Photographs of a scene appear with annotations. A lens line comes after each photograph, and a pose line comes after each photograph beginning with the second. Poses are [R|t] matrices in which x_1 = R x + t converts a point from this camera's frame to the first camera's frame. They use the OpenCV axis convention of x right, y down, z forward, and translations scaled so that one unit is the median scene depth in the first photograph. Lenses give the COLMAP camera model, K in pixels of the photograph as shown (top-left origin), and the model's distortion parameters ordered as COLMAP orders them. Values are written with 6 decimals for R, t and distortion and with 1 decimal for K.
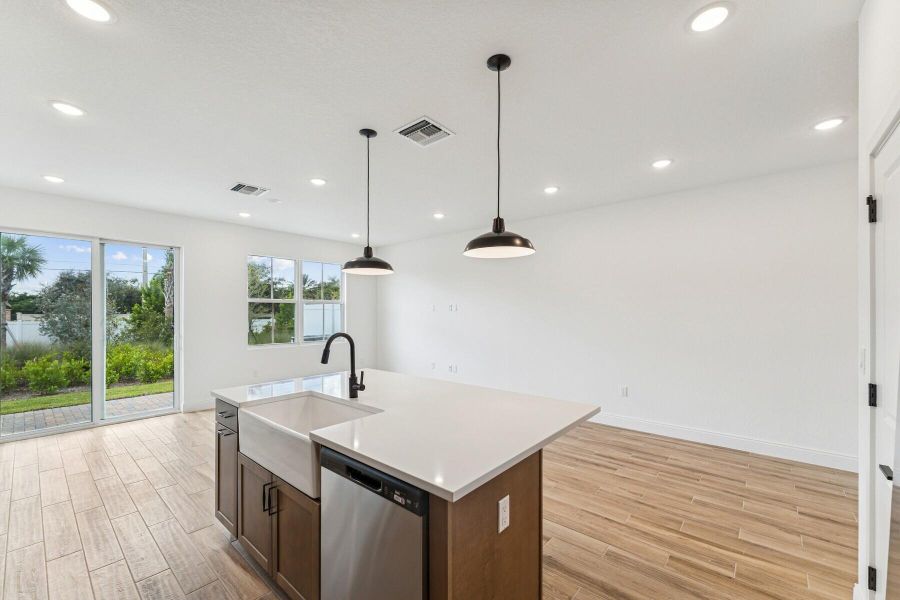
lens RADIAL K [[365.7, 0, 450.8], [0, 365.7, 311.3], [0, 0, 1]] dist [0.001482, -0.001585]
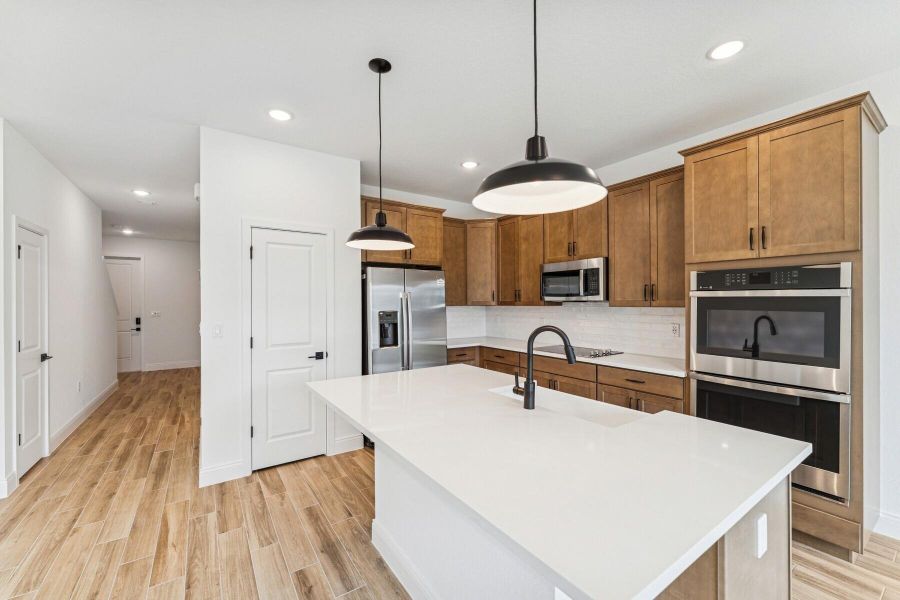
lens RADIAL K [[365.7, 0, 448.1], [0, 365.7, 301.0], [0, 0, 1]] dist [0.001482, -0.001585]
pose [[-0.966000, 0.009076, 0.258384, -0.264014], [0.008078, 0.999955, -0.004925, 0.005371], [-0.258417, -0.002670, -0.966030, 1.555360]]
